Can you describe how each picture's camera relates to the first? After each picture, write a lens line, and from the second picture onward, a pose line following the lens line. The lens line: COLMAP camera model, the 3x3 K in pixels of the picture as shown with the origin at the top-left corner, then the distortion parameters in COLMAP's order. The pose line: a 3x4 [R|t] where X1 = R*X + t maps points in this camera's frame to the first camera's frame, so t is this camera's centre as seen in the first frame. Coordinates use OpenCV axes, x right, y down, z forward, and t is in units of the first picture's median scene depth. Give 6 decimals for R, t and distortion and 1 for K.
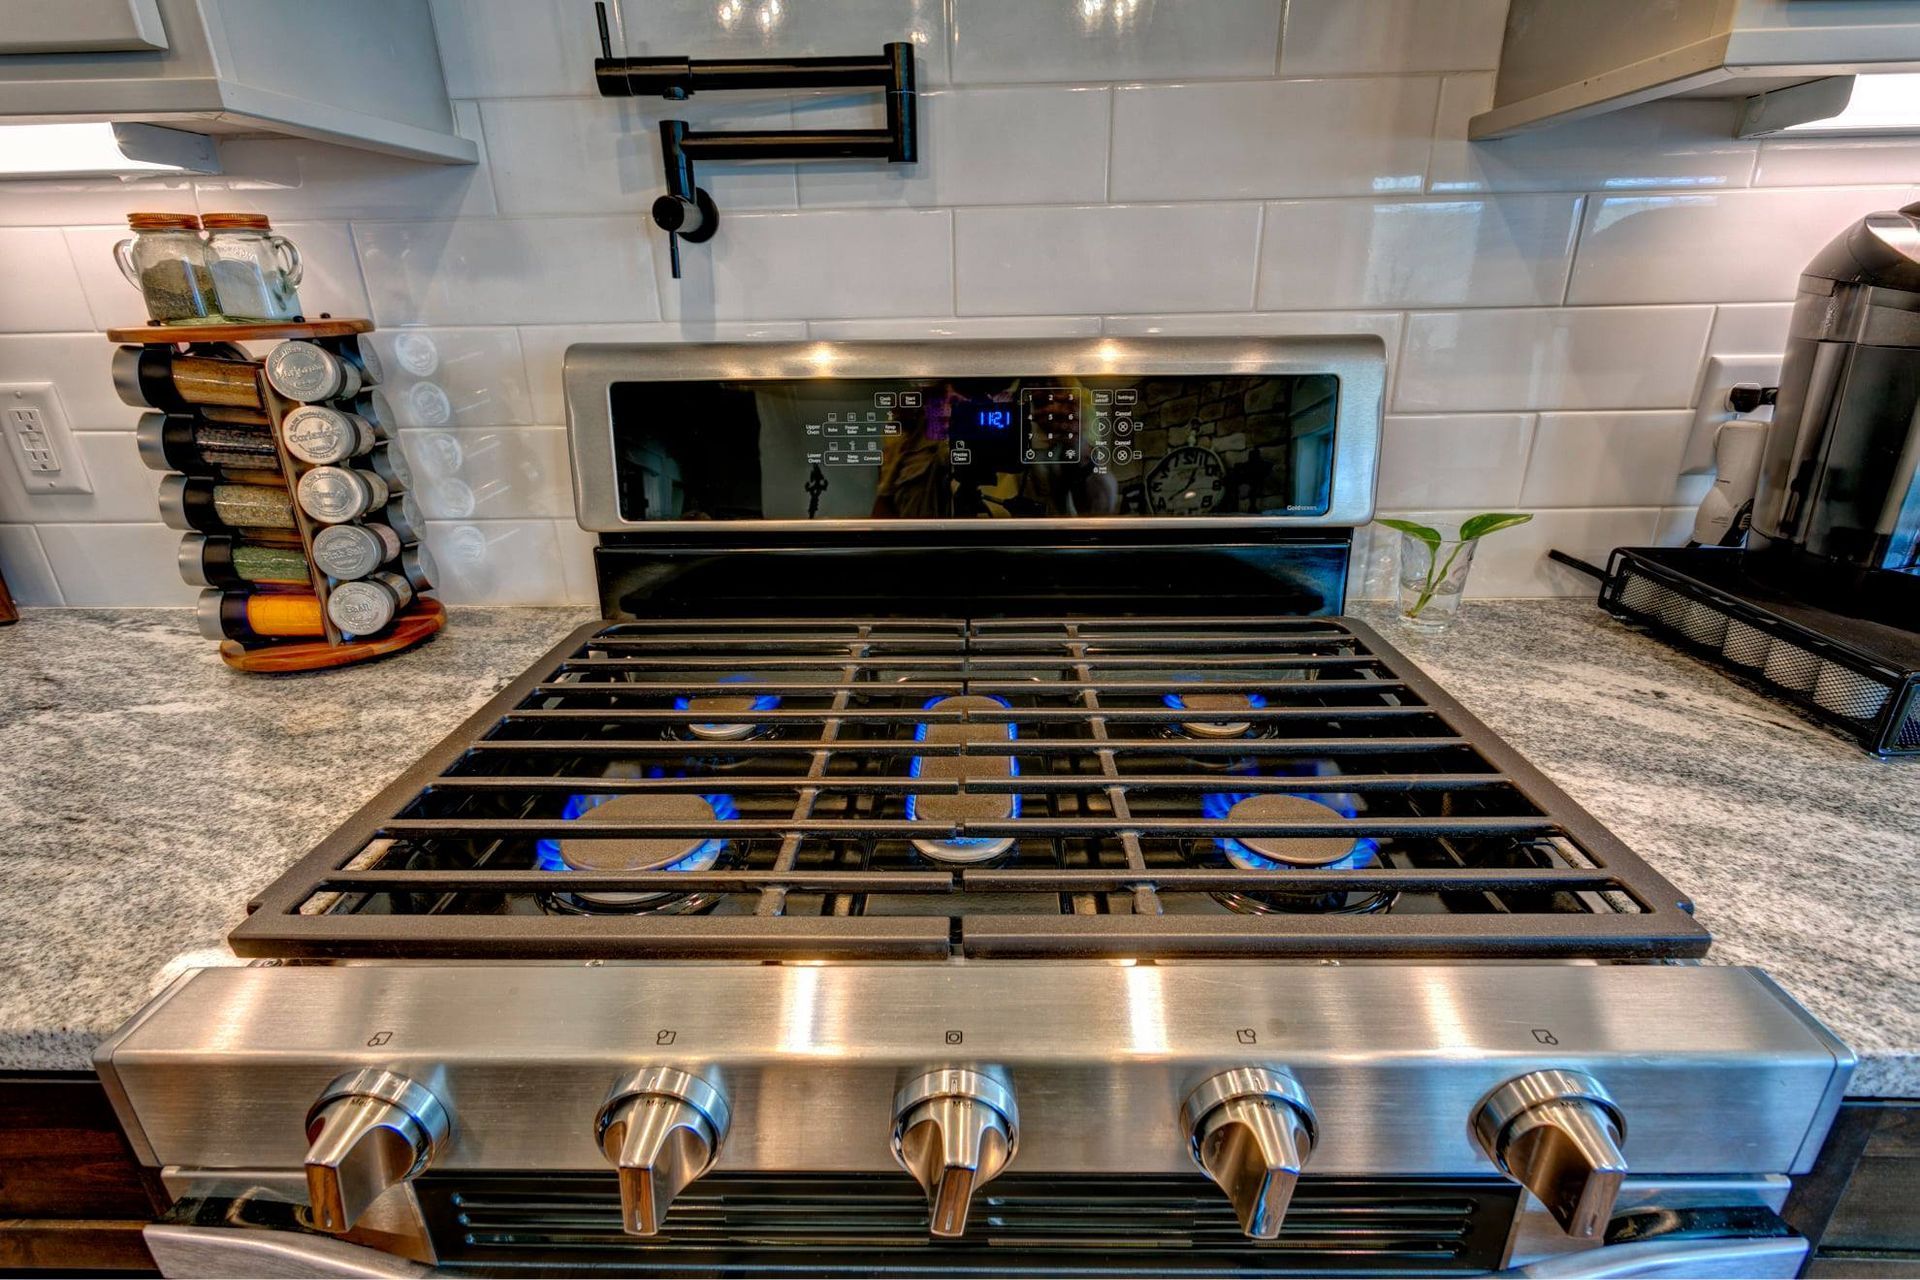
lens RADIAL K [[921.6, 0, 962.8], [0, 921.6, 640.1], [0, 0, 1]] dist [0.002264, 0.001275]
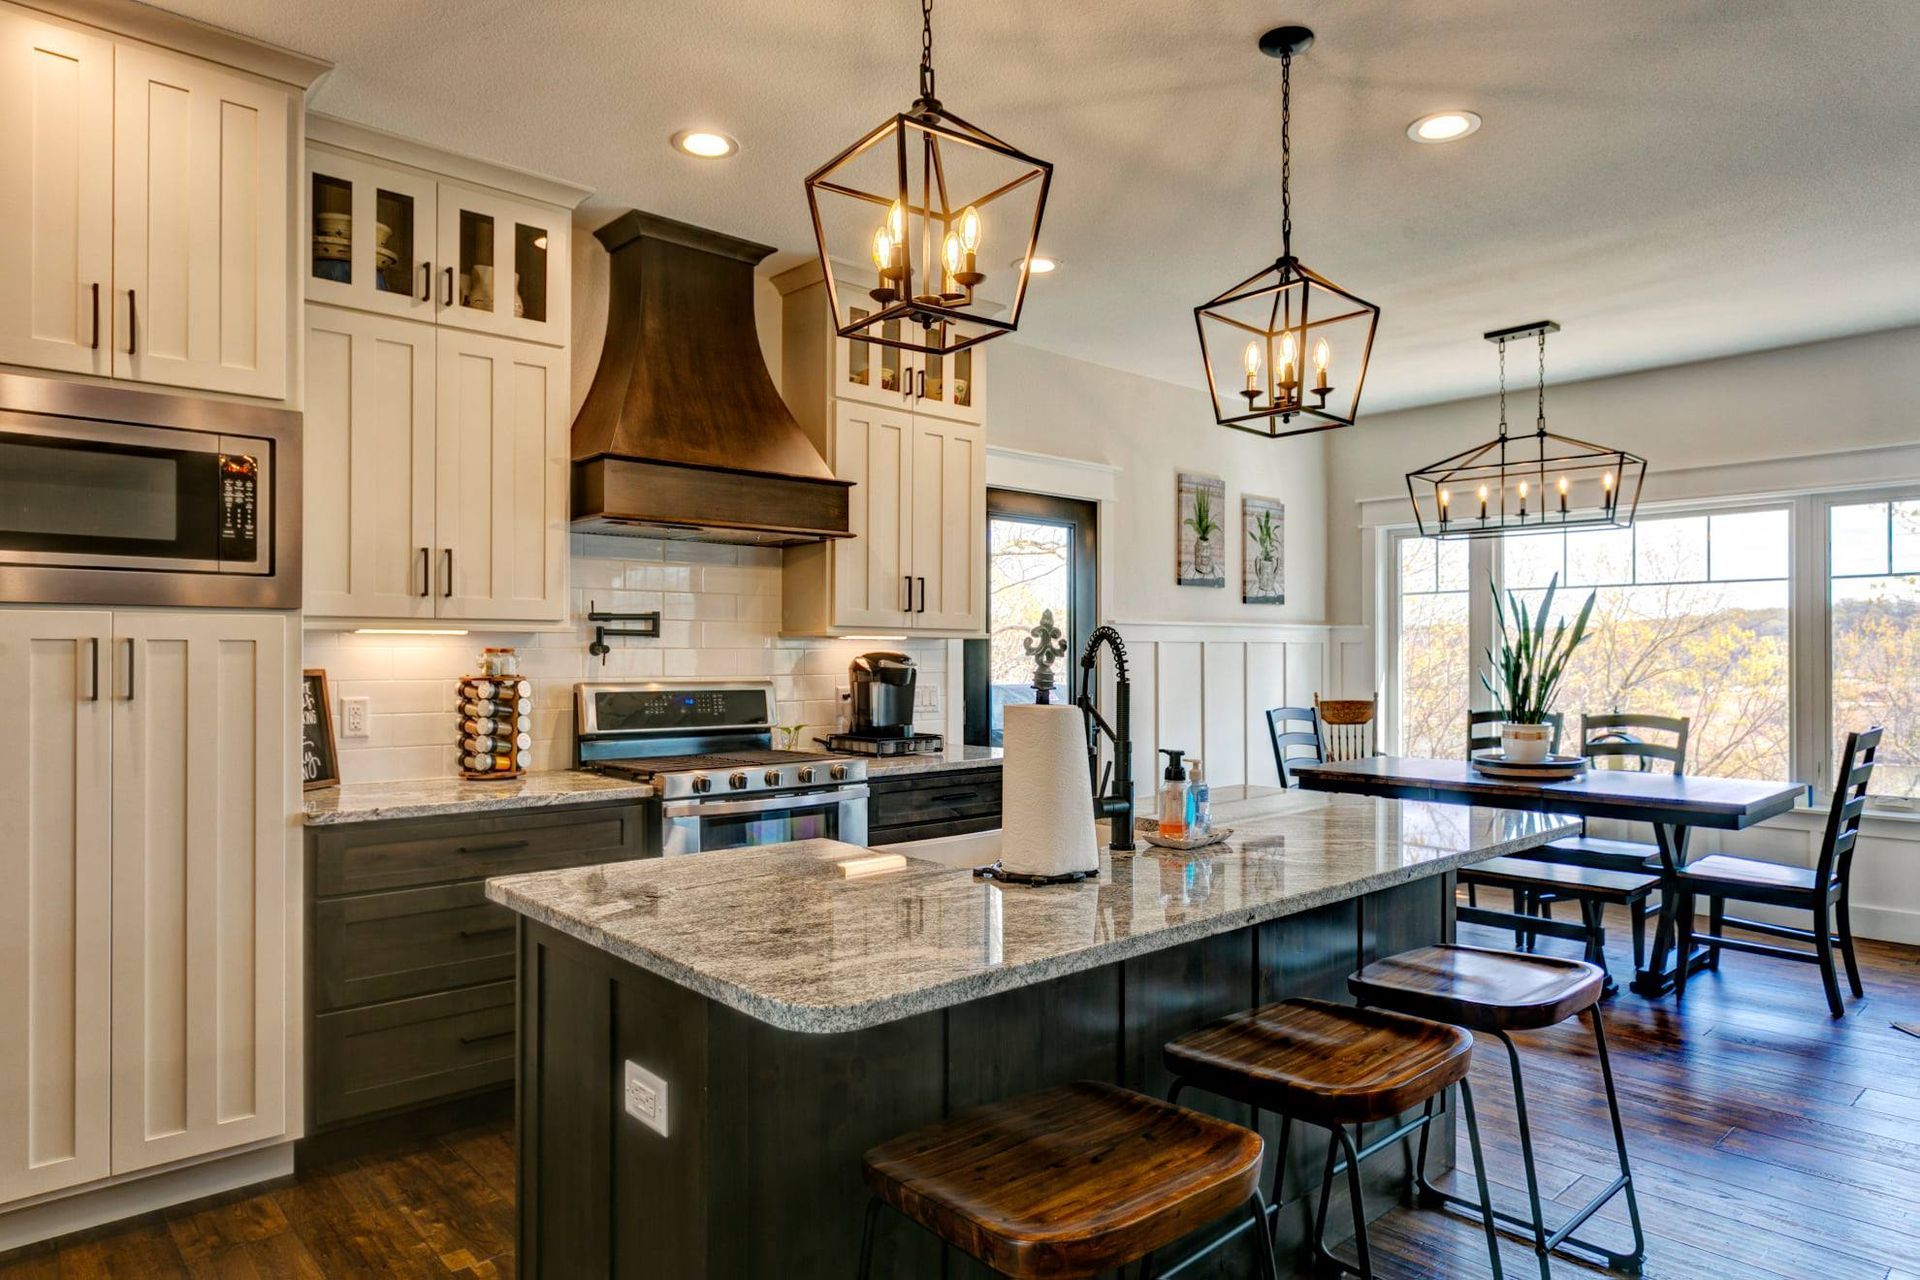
lens RADIAL K [[1154.0, 0, 960.0], [0, 1154.0, 640.0], [0, 0, 1]] dist [-0.005395, -0.000251]
pose [[0.722346, 0.029295, 0.690911, -2.362222], [0.240930, 0.925843, -0.291148, 1.134560], [-0.648204, 0.376771, 0.661721, -2.851849]]
